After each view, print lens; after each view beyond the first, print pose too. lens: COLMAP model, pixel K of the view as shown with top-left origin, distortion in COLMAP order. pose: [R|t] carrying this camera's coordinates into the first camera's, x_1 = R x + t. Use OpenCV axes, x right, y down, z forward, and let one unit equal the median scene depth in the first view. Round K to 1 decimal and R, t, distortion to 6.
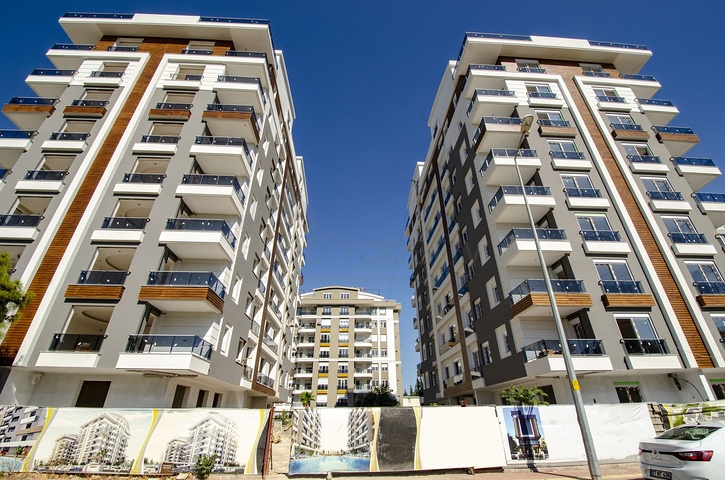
lens RADIAL K [[321.1, 0, 365.8], [0, 321.1, 249.5], [0, 0, 1]] dist [0.012203, -0.018775]
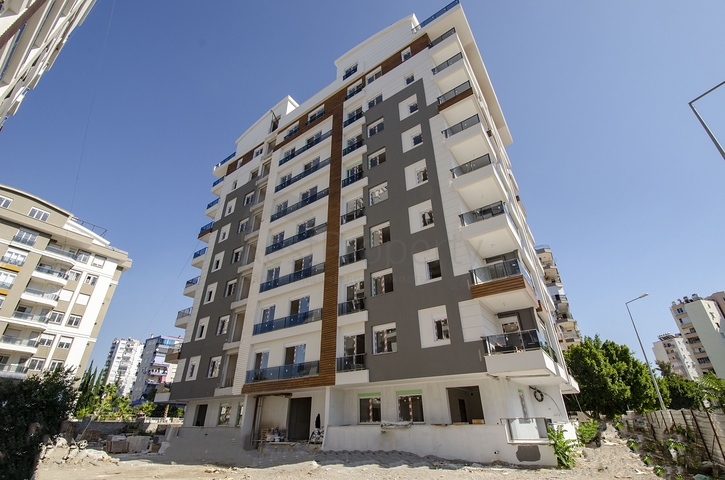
lens RADIAL K [[321.1, 0, 365.8], [0, 321.1, 249.5], [0, 0, 1]] dist [0.012203, -0.018775]
pose [[0.614194, 0.379361, 0.691991, -0.081345], [-0.367530, 0.913480, -0.174575, 0.089347], [-0.698347, -0.147105, 0.700480, 0.170568]]
